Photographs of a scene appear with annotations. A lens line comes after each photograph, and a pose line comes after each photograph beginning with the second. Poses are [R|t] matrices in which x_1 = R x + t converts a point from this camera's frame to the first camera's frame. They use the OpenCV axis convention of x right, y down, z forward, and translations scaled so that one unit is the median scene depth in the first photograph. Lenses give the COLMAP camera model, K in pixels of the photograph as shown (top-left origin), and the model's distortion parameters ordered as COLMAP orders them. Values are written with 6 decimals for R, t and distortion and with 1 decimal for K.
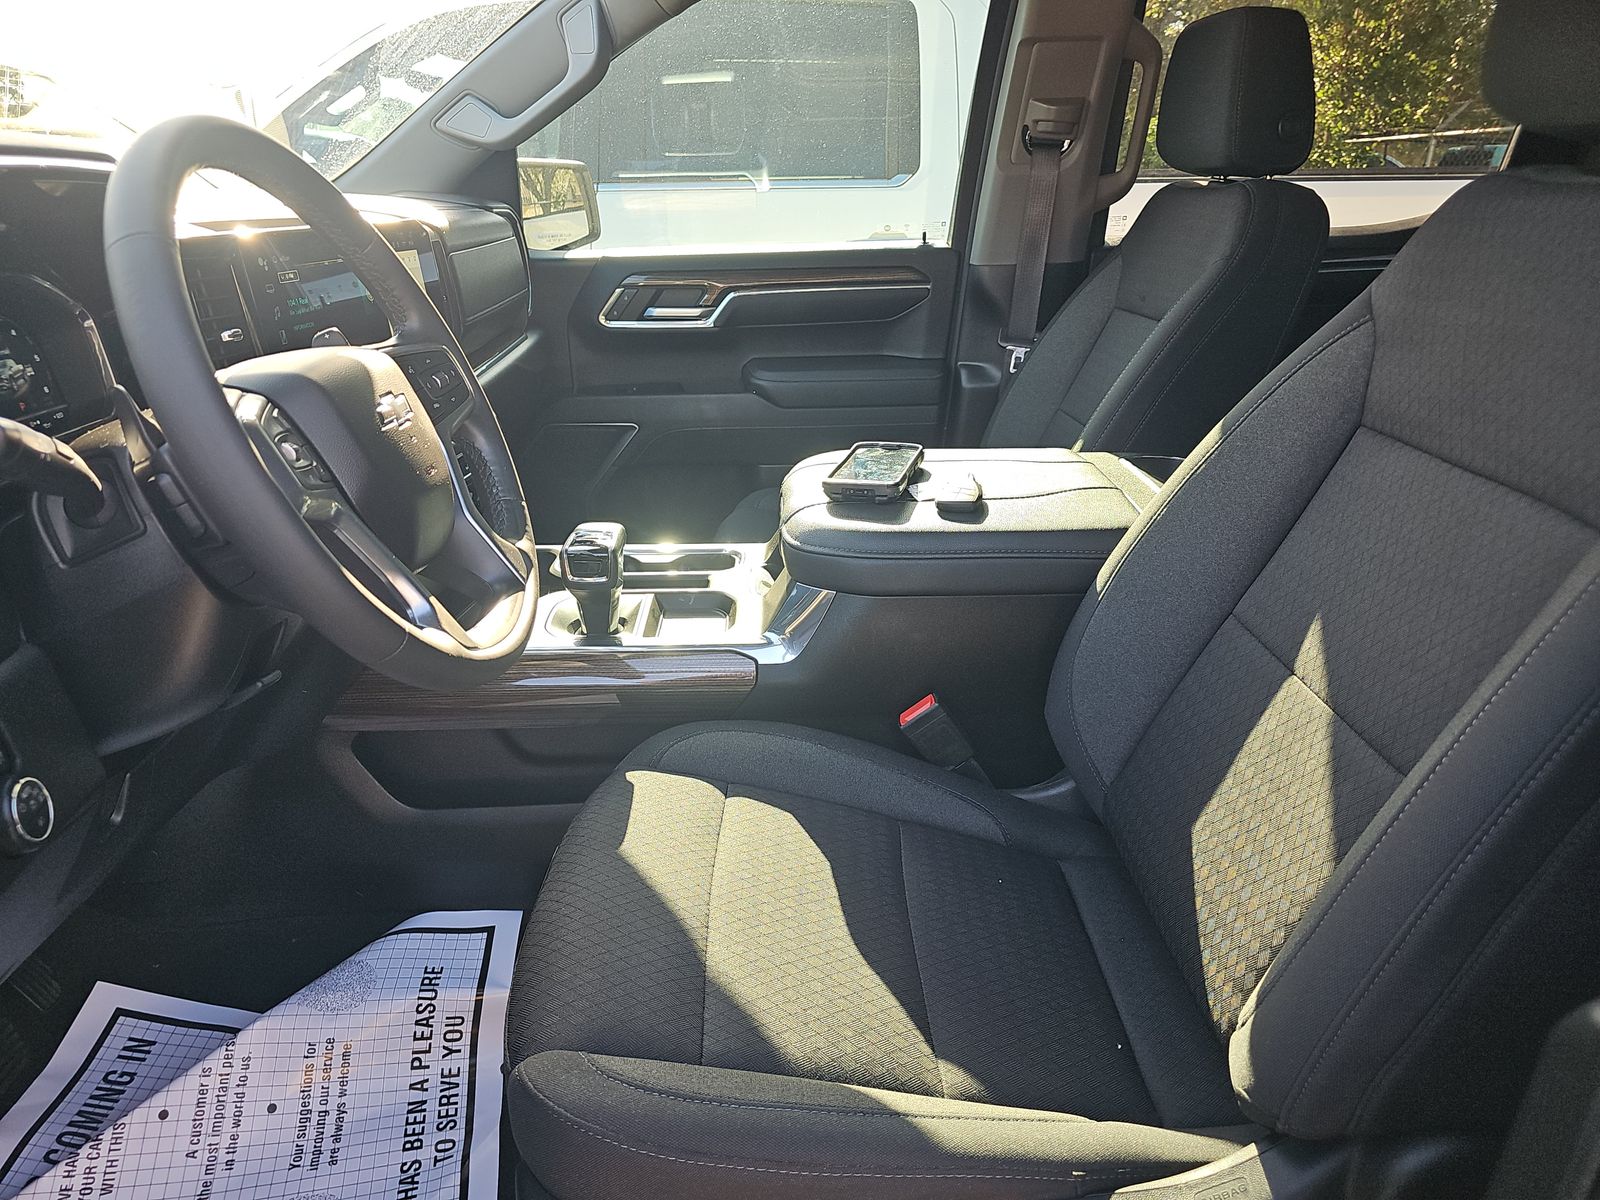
lens RADIAL K [[1065.8, 0, 800.0], [0, 1065.8, 600.0], [0, 0, 1]] dist [0.027229, -0.001803]
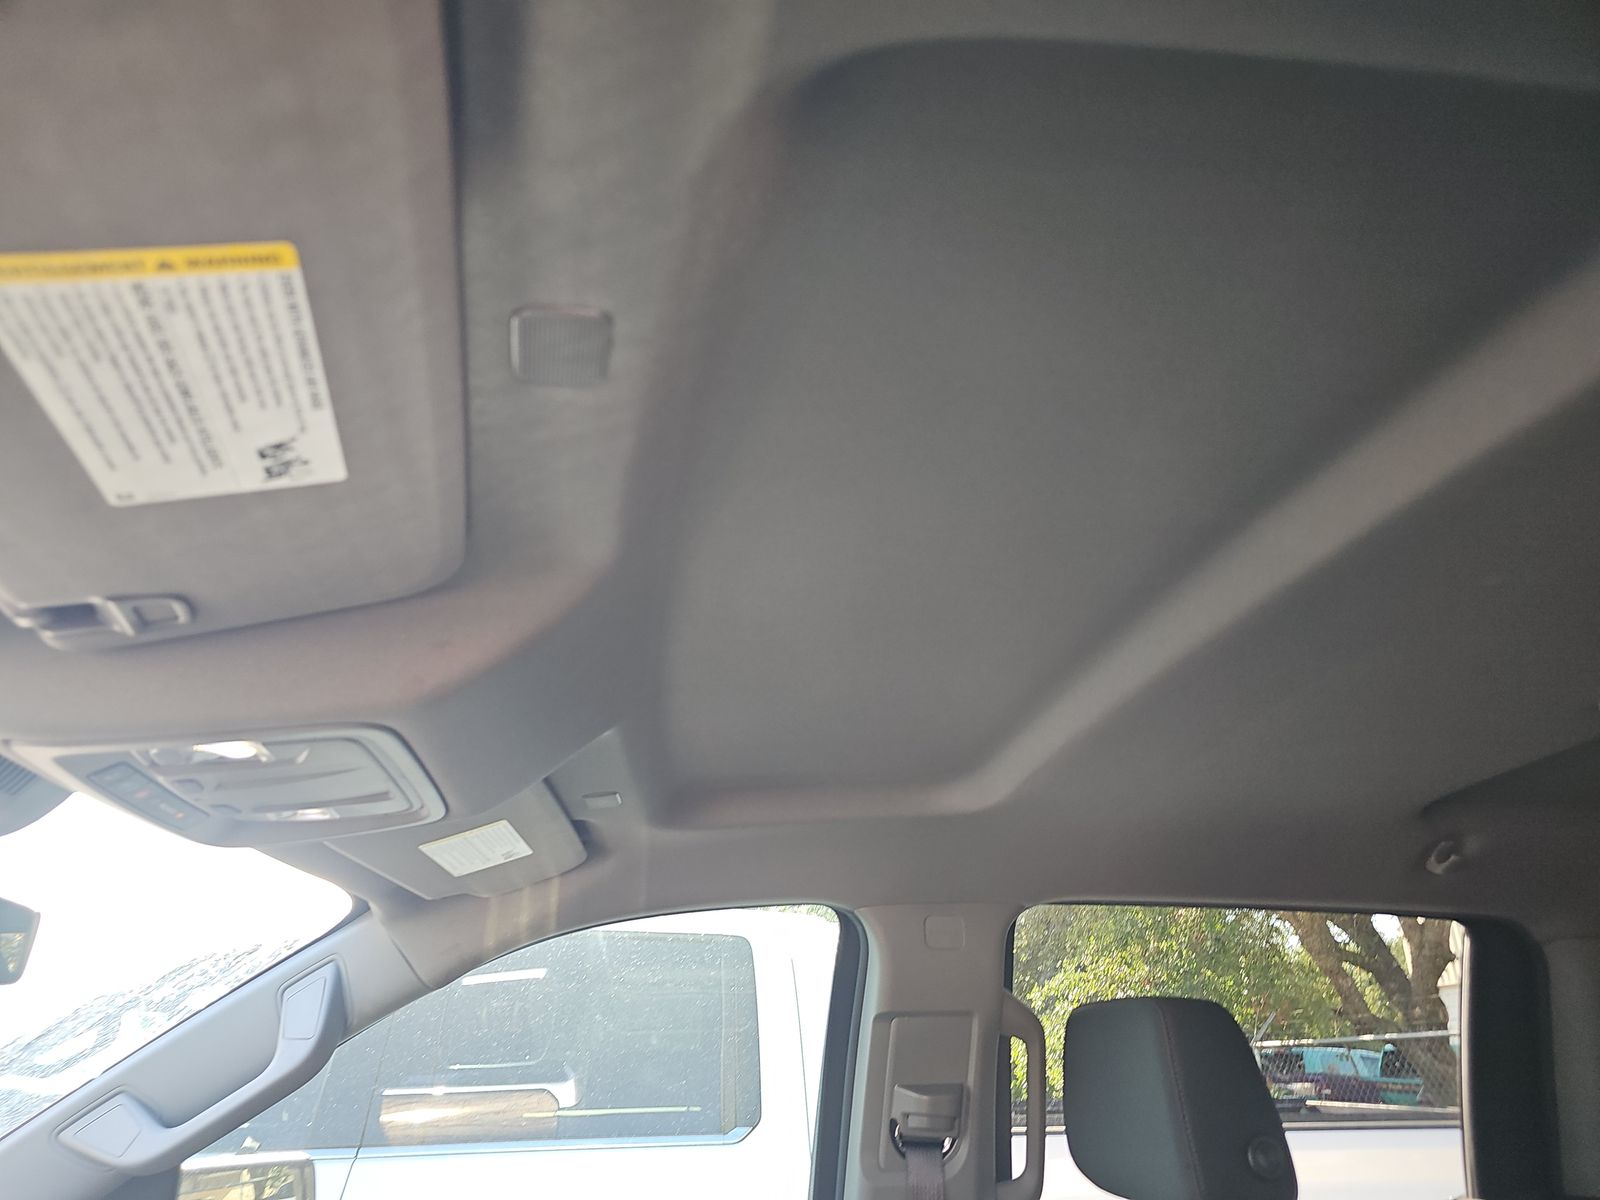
lens RADIAL K [[1065.8, 0, 800.0], [0, 1065.8, 600.0], [0, 0, 1]] dist [0.027229, -0.001803]
pose [[0.990987, 0.046474, 0.125642, 0.031149], [0.056713, 0.704155, -0.707778, -0.165482], [-0.121364, 0.708524, 0.695173, 0.212888]]
